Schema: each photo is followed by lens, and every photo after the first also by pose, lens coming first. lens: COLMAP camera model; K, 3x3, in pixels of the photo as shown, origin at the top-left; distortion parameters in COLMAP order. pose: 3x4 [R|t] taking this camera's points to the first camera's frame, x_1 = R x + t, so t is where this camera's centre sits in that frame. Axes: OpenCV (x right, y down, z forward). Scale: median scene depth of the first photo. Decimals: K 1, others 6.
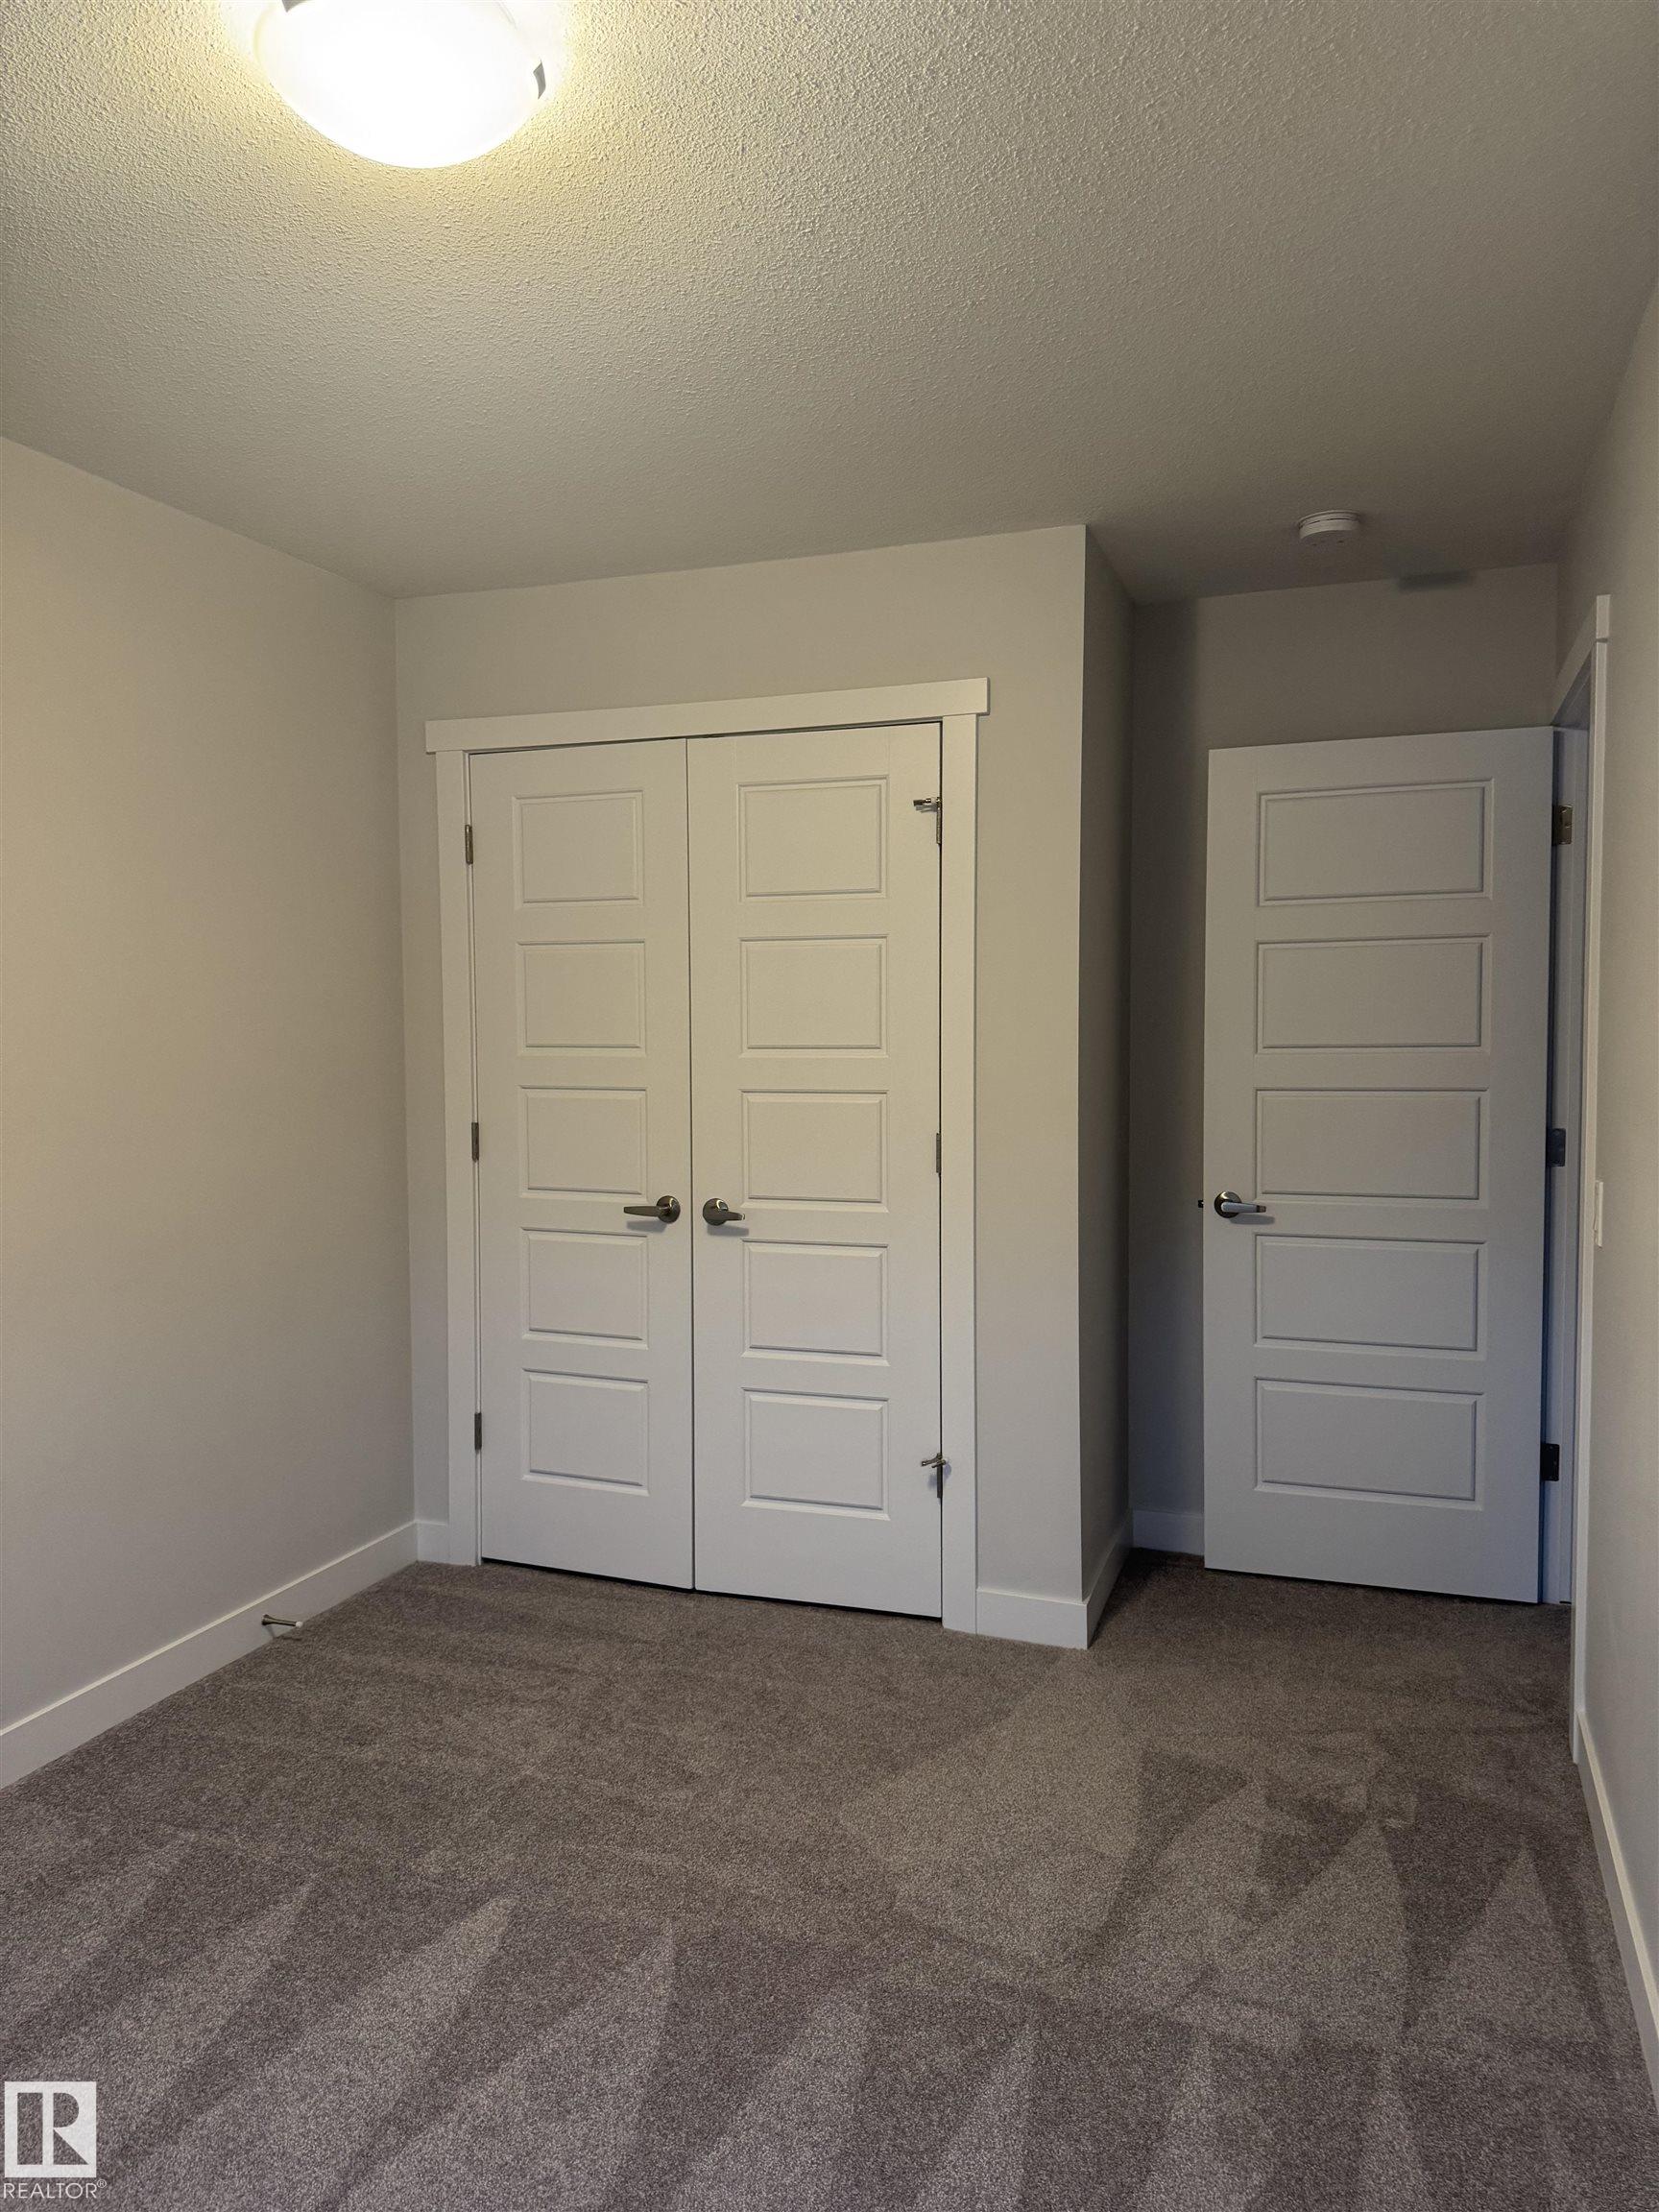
lens RADIAL K [[1383.0, 0, 829.5], [0, 1383.0, 1106.0], [0, 0, 1]] dist [0.004047, -0.000070]
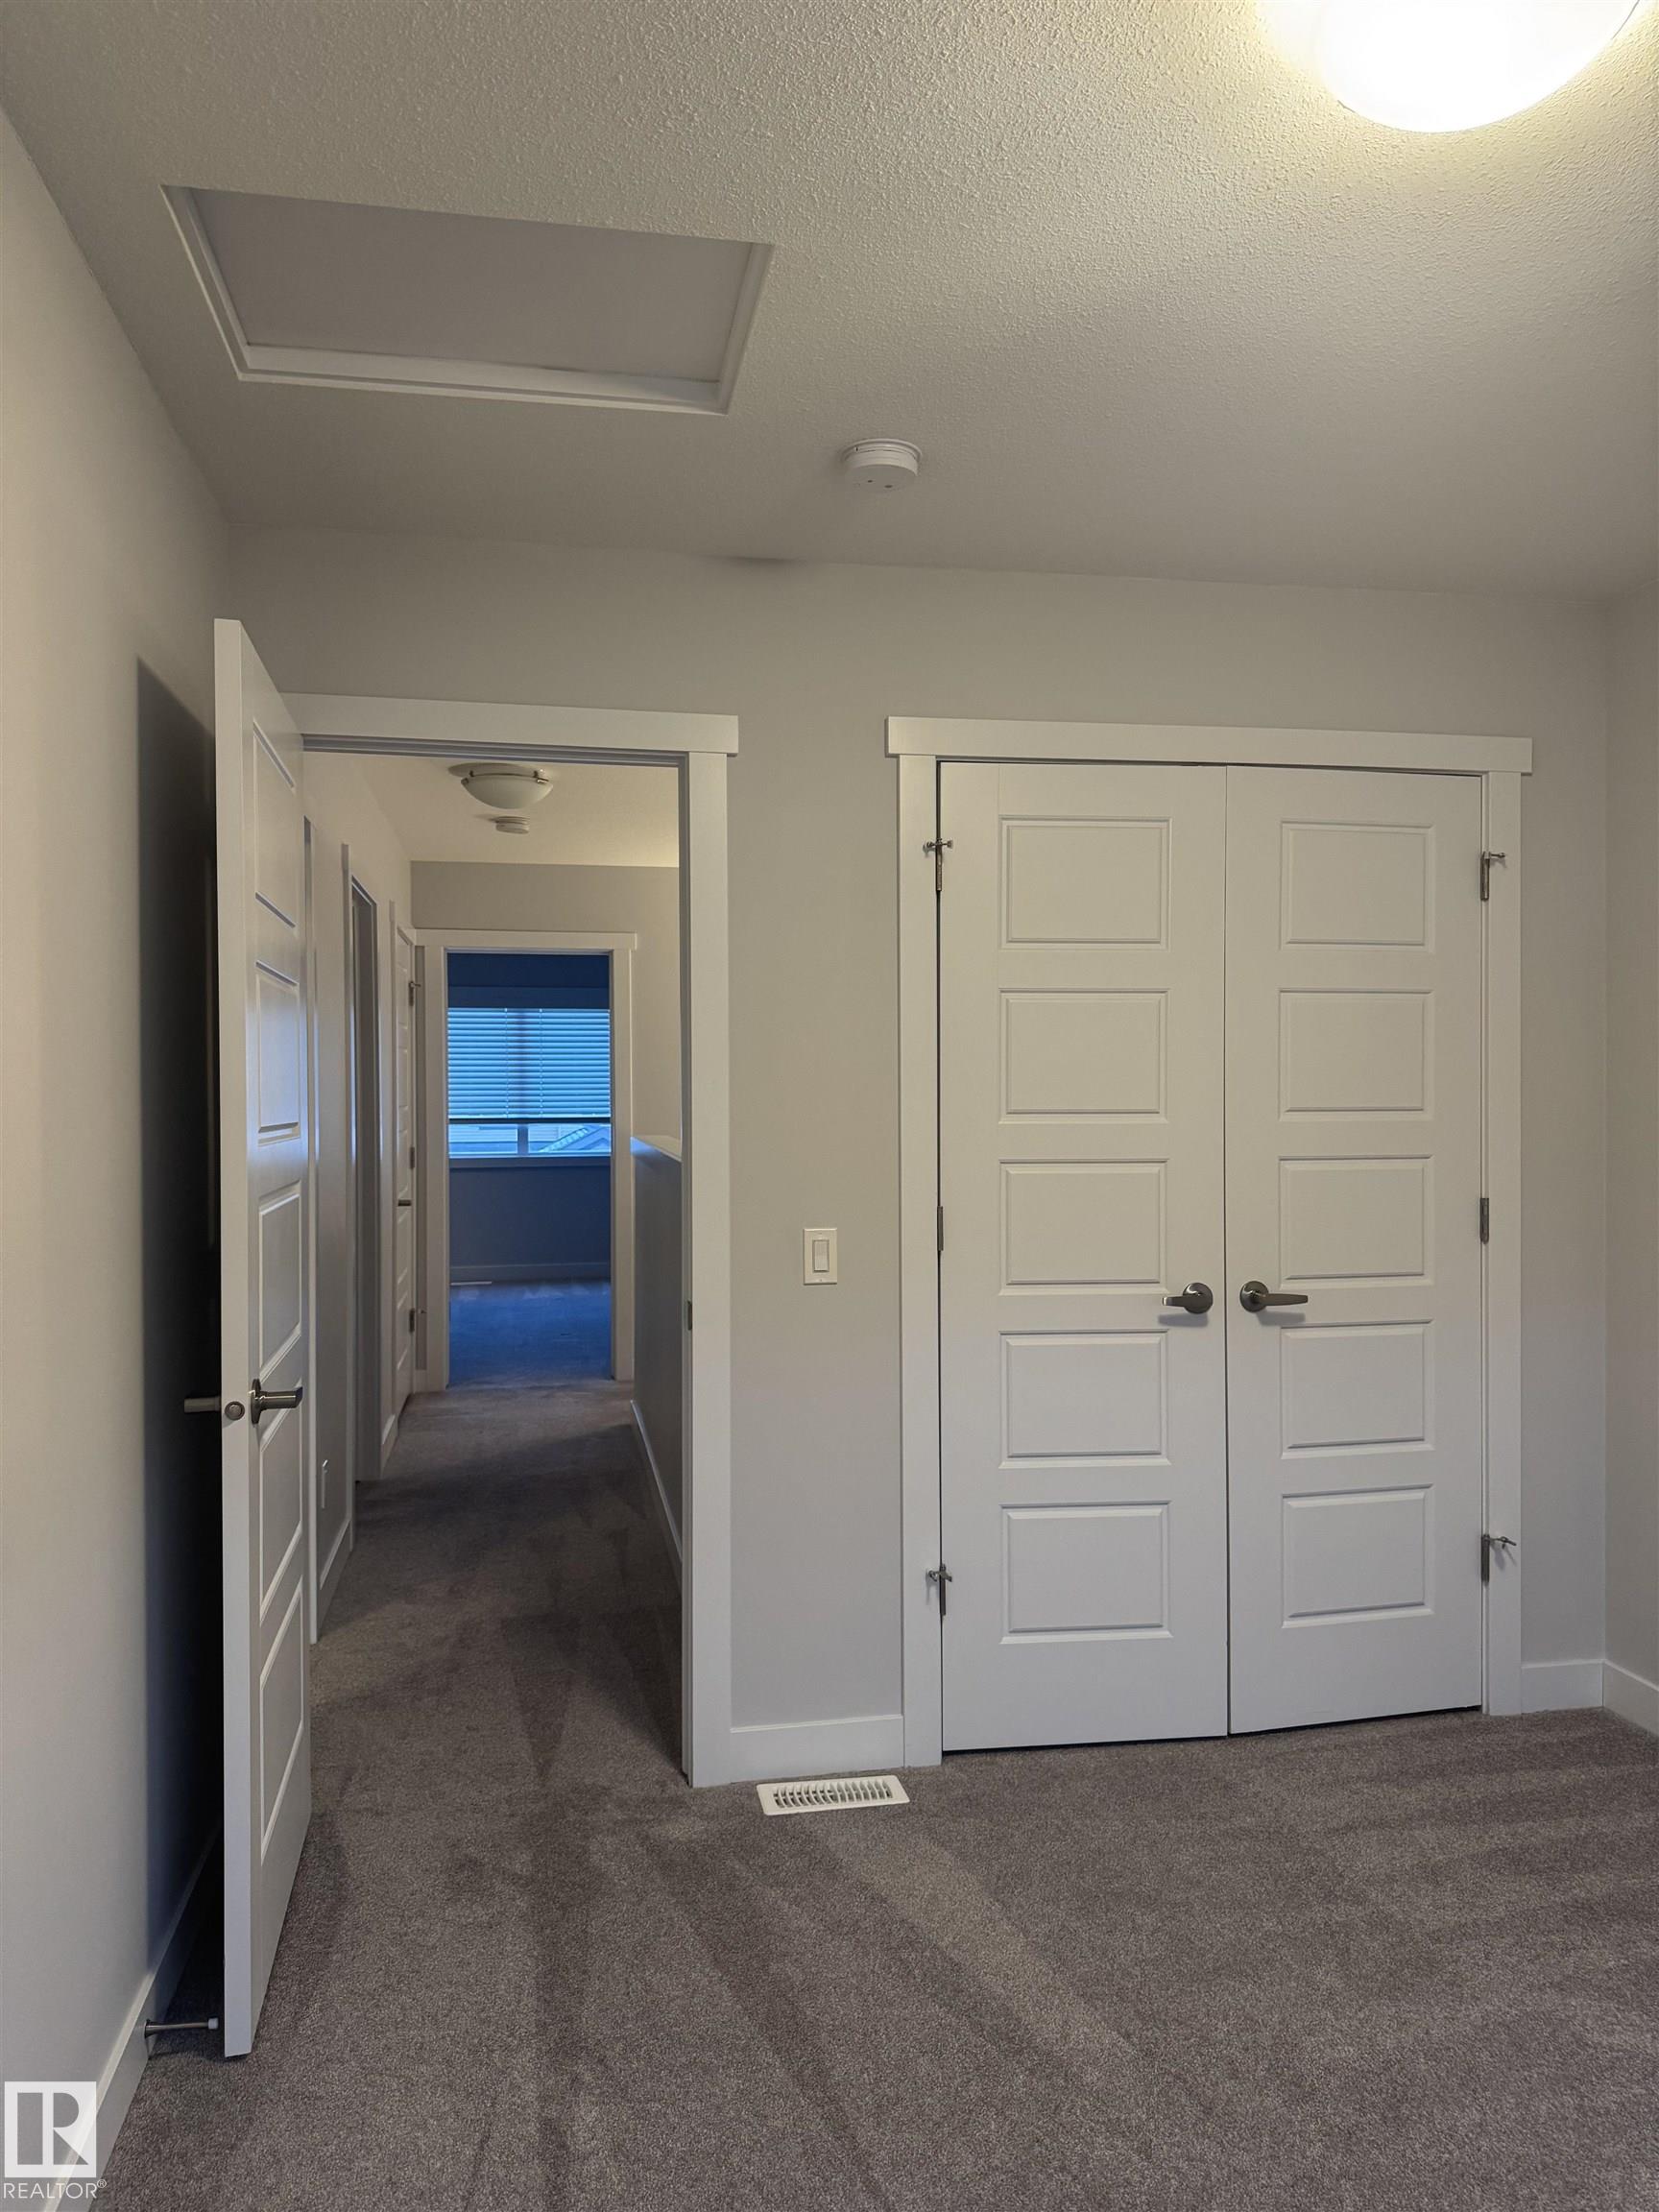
lens RADIAL K [[1544.4, 0, 829.5], [0, 1544.4, 1106.0], [0, 0, 1]] dist [-0.007204, -0.003767]
pose [[0.886618, -0.012631, 0.462331, -0.770260], [0.034422, 0.998657, -0.038729, -0.016559], [-0.461221, 0.050253, 0.885861, 0.235102]]
